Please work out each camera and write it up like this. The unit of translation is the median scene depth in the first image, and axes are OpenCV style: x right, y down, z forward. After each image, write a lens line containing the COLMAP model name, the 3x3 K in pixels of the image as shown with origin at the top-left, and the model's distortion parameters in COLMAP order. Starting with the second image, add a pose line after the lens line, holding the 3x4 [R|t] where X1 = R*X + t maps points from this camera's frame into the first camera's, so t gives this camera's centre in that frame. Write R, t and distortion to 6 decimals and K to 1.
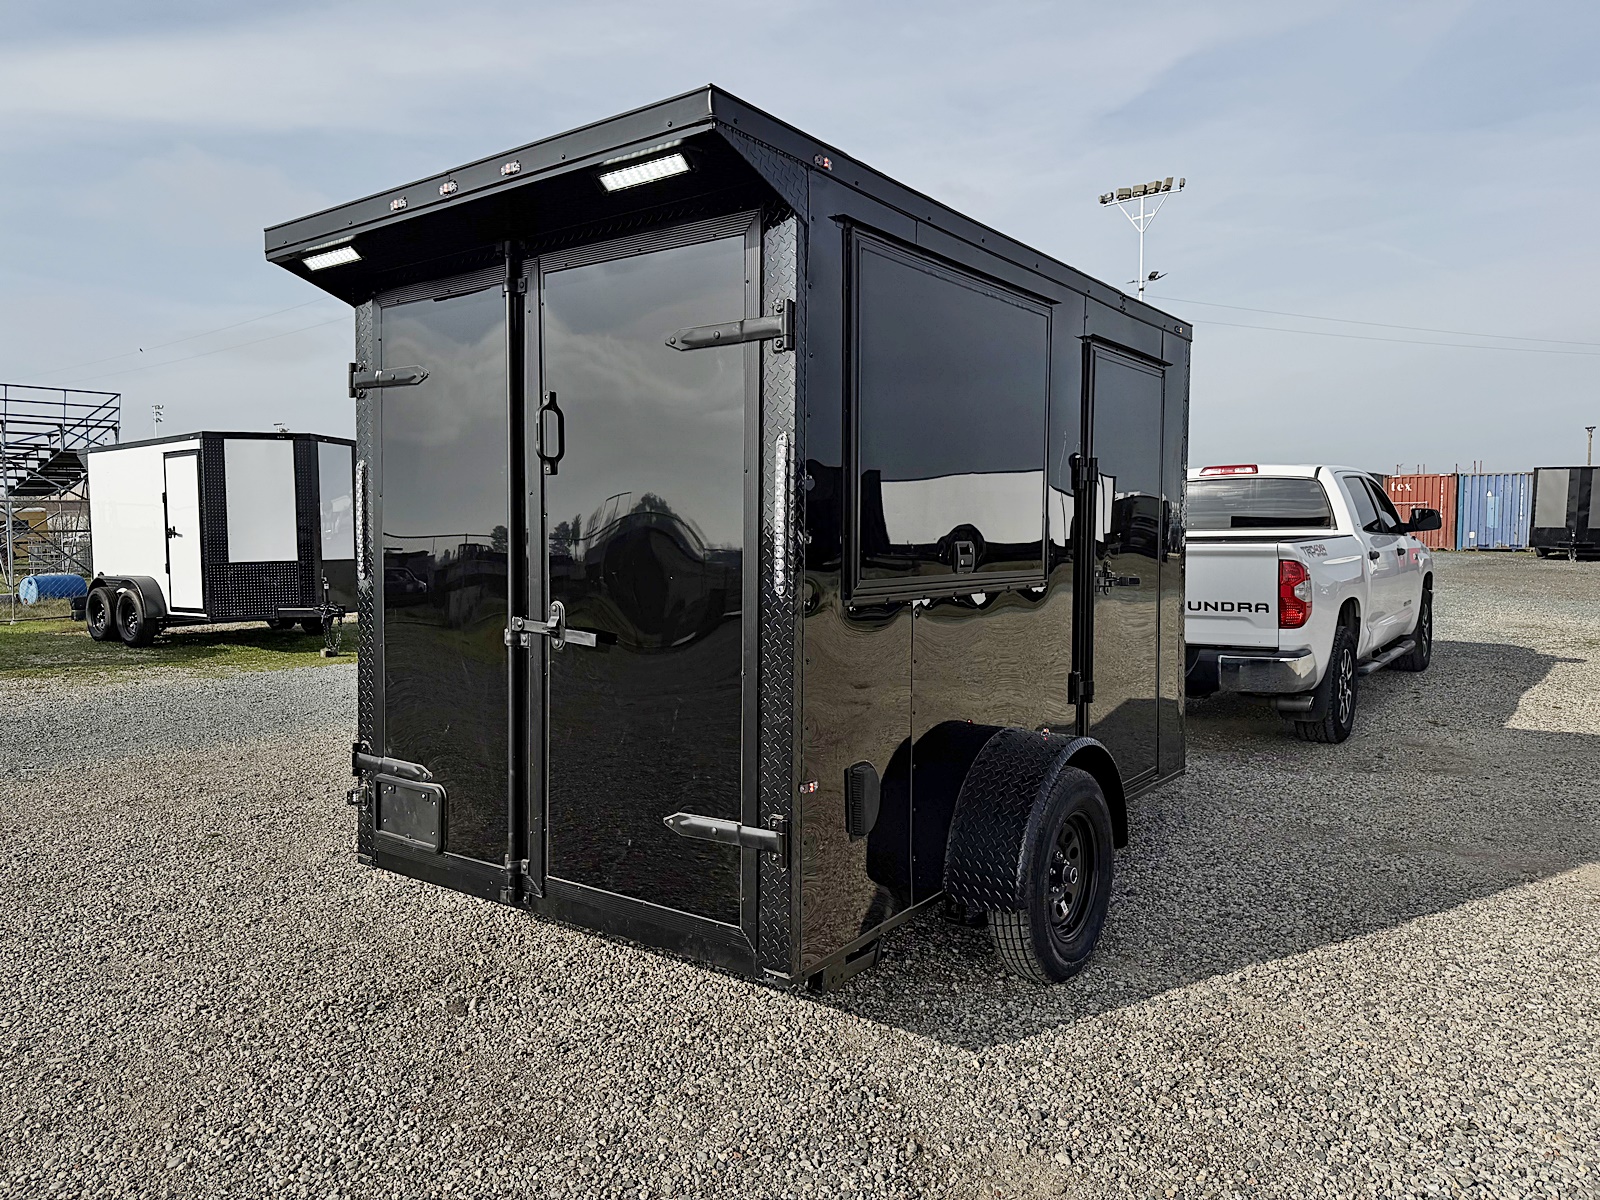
lens RADIAL K [[1127.9, 0, 803.7], [0, 1127.9, 606.0], [0, 0, 1]] dist [0.020405, -0.014121]
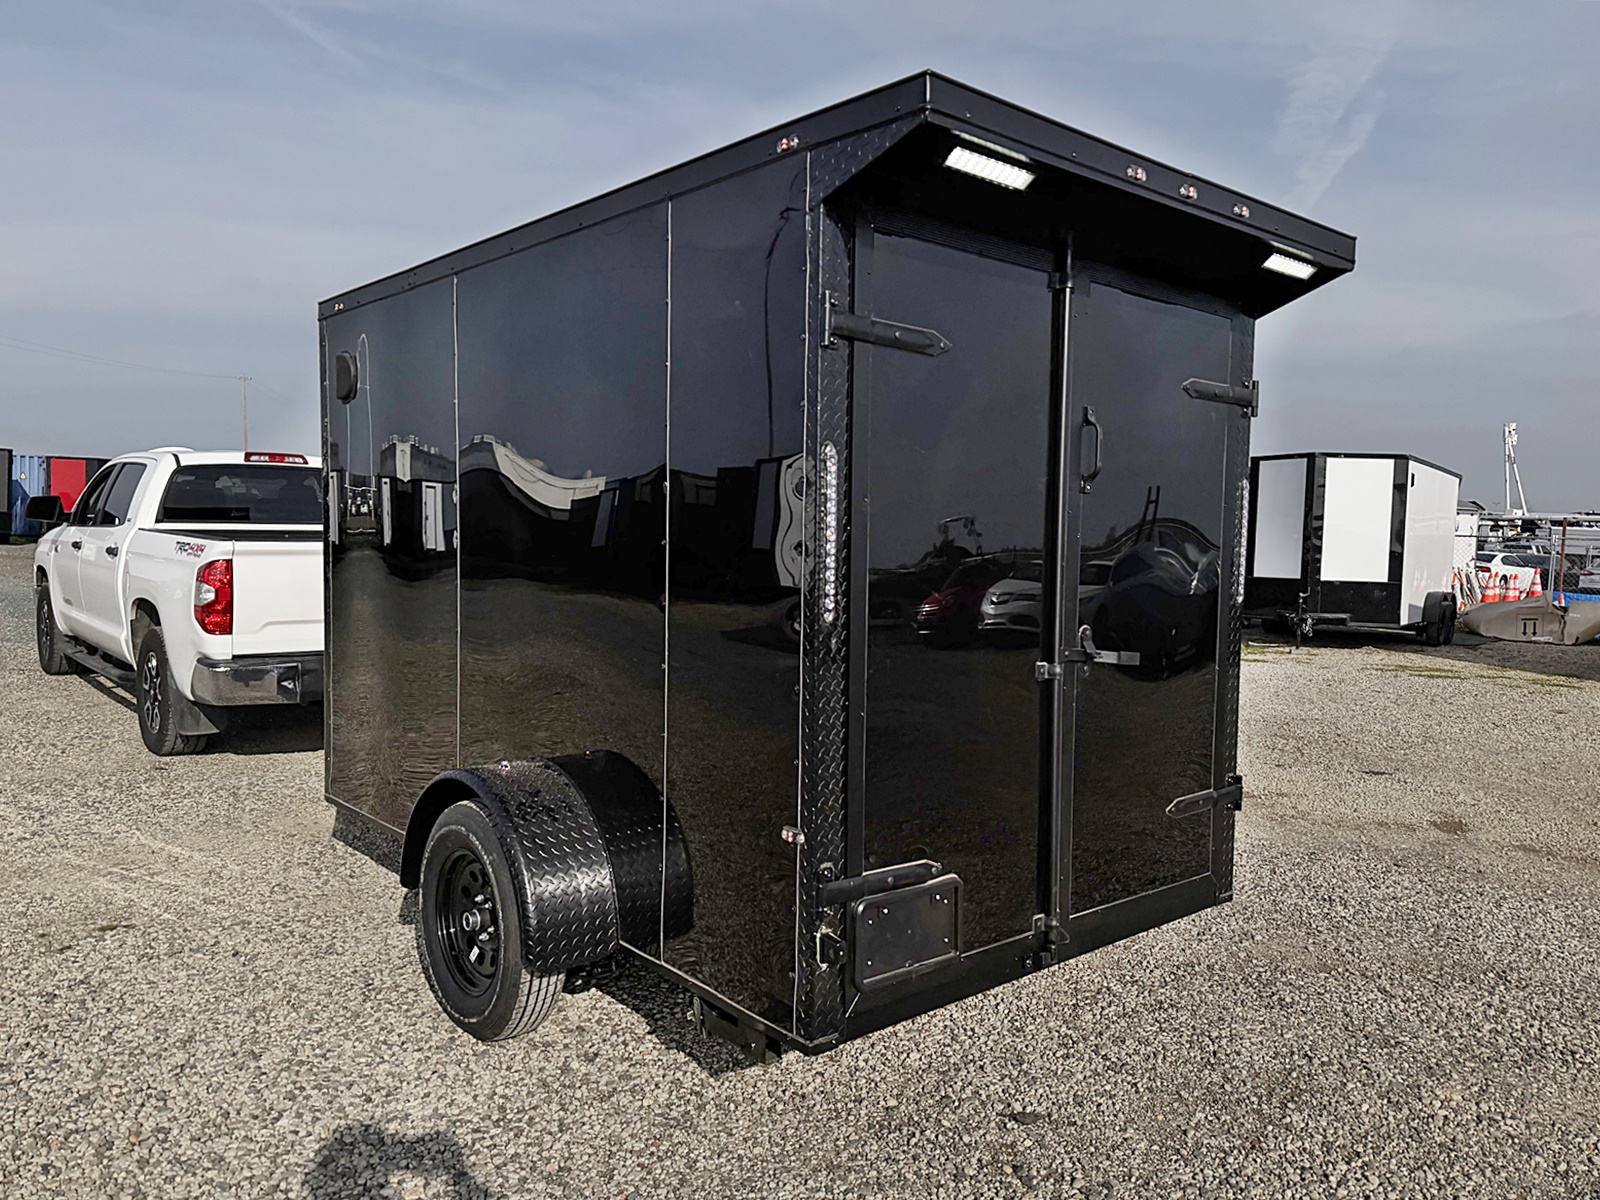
lens RADIAL K [[1127.9, 0, 814.7], [0, 1127.9, 599.6], [0, 0, 1]] dist [0.020405, -0.014121]
pose [[0.222838, -0.045156, 0.973809, -1.139373], [0.034962, 0.998654, 0.038308, -0.066445], [-0.974228, 0.025510, 0.224116, 0.949897]]
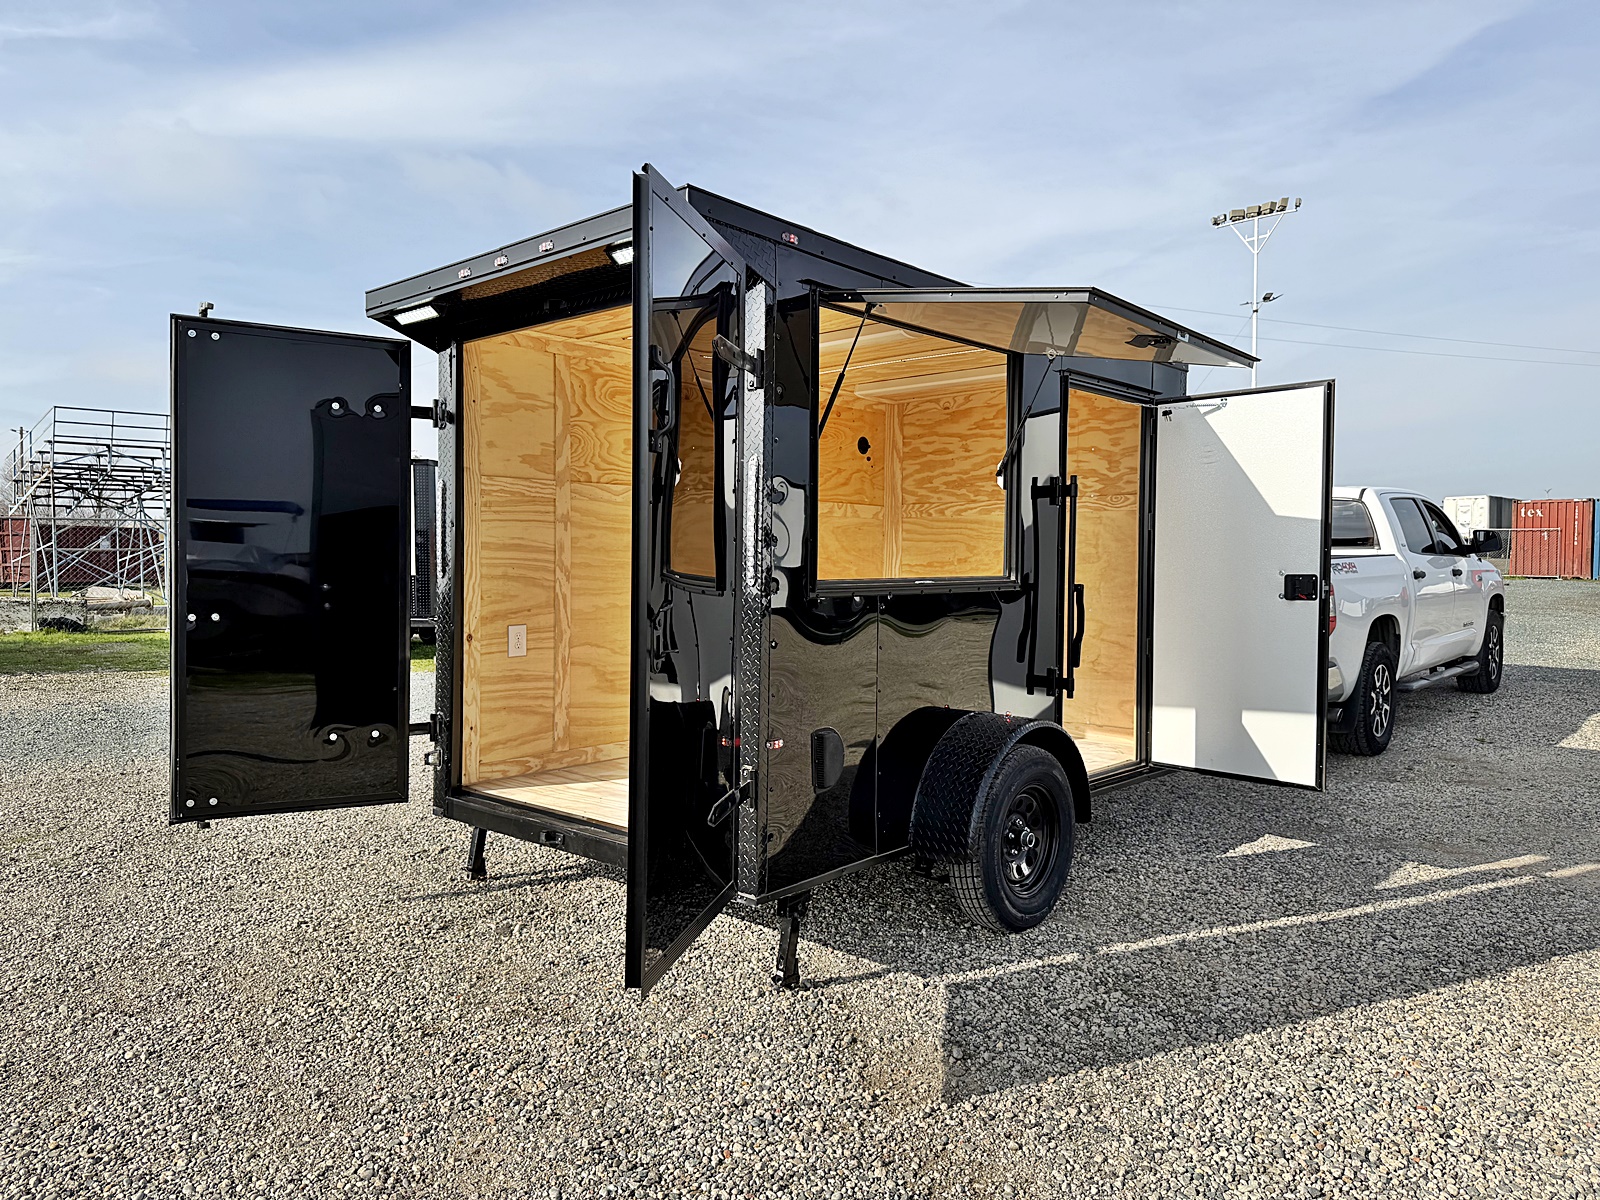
lens RADIAL K [[1127.9, 0, 807.4], [0, 1127.9, 602.0], [0, 0, 1]] dist [0.020405, -0.014121]
pose [[0.995414, 0.011322, -0.094993, 0.127913], [-0.013640, 0.999624, -0.023787, 0.029467], [0.094688, 0.024973, 0.995194, -0.179541]]
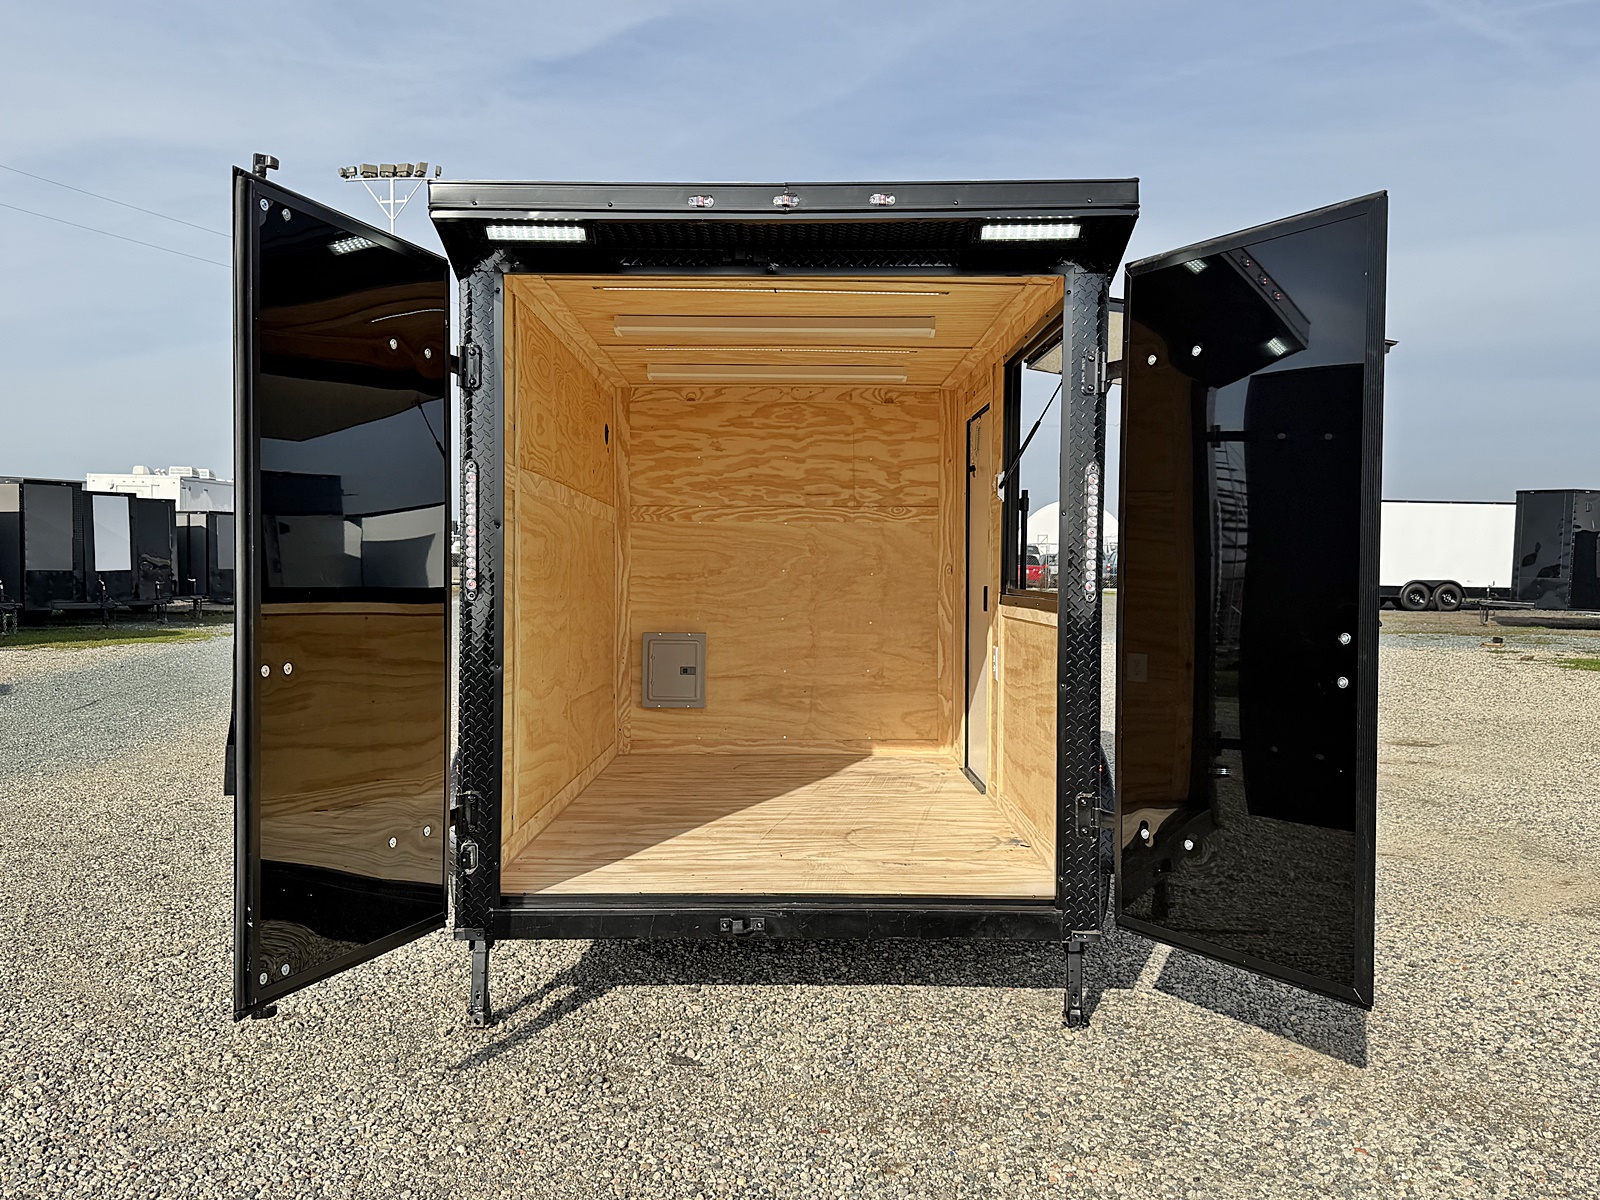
lens RADIAL K [[1320.0, 0, 824.6], [0, 1320.0, 597.1], [0, 0, 1]] dist [0.024280, -0.015459]
pose [[0.798232, -0.004184, 0.602336, -0.858216], [0.029060, 0.999079, -0.031573, 0.015655], [-0.601649, 0.042706, 0.797618, 0.056845]]
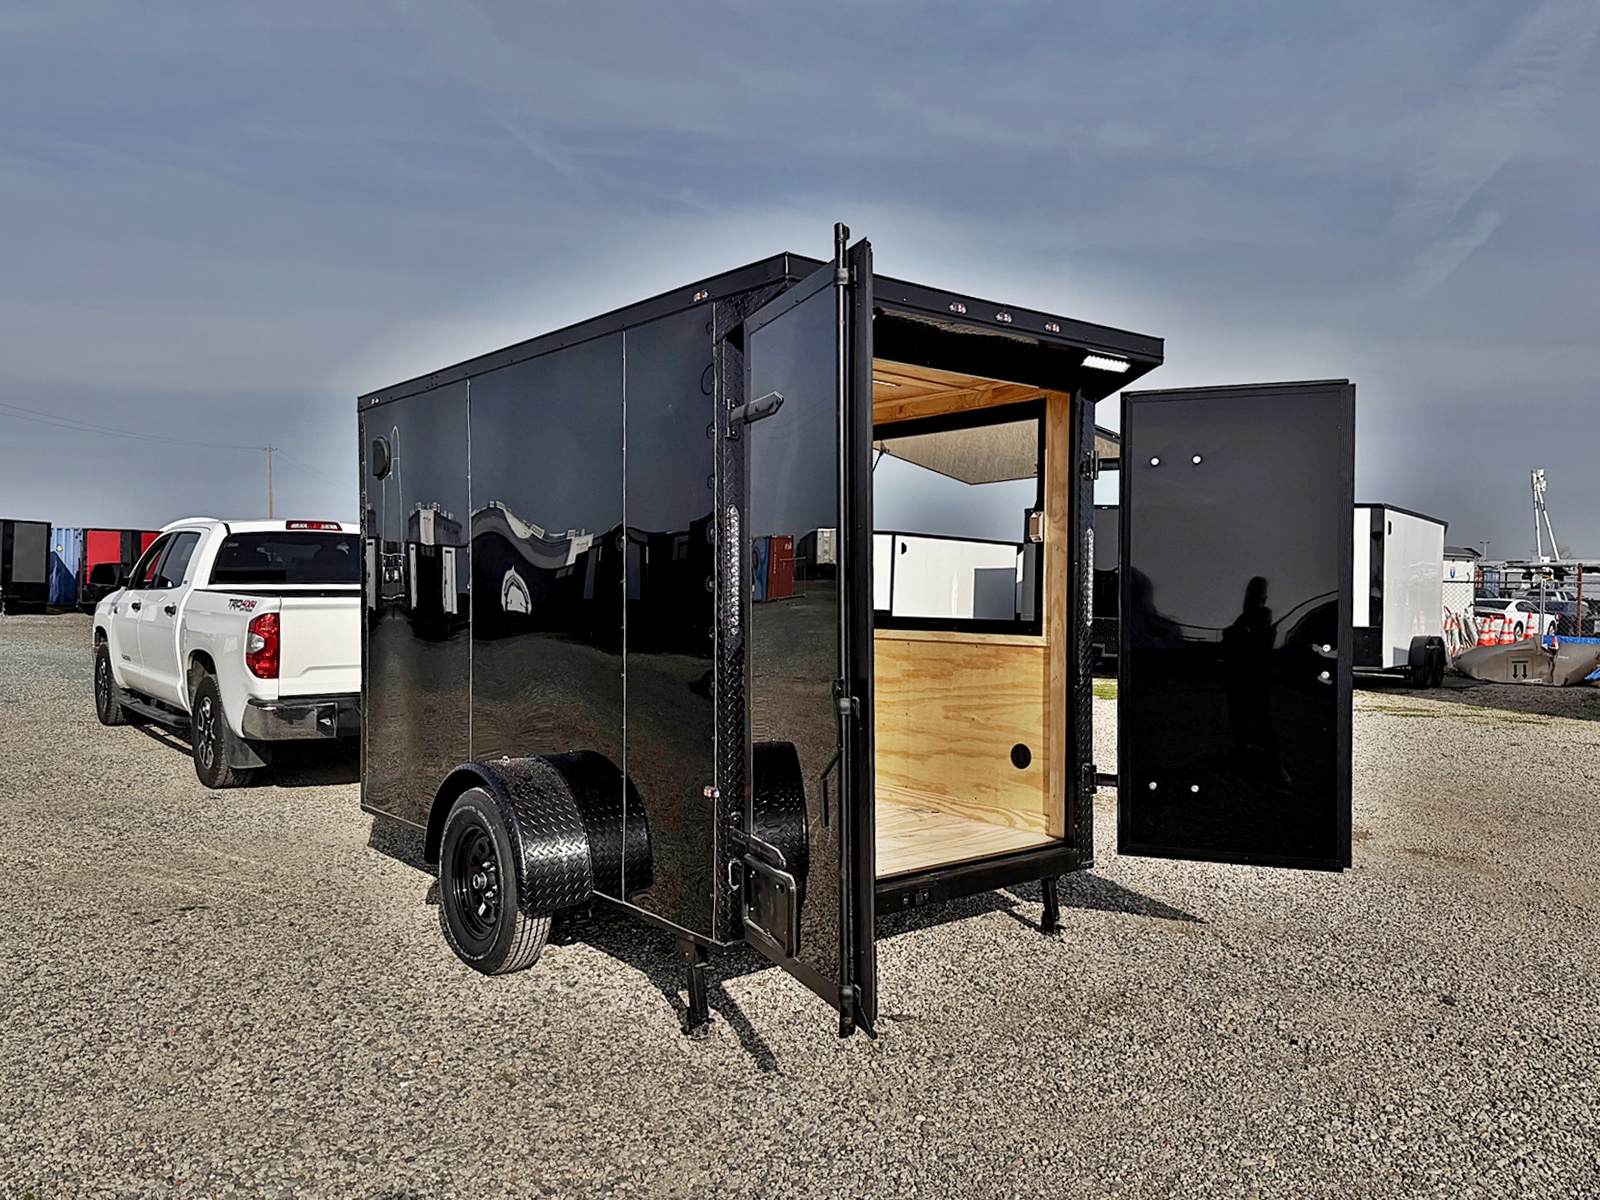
lens RADIAL K [[1127.9, 0, 809.3], [0, 1127.9, 596.6], [0, 0, 1]] dist [0.020405, -0.014121]
pose [[0.243033, 0.004222, 0.970009, -1.384578], [0.050715, 0.998568, -0.017053, -0.037742], [-0.968691, 0.053339, 0.242471, 0.796434]]
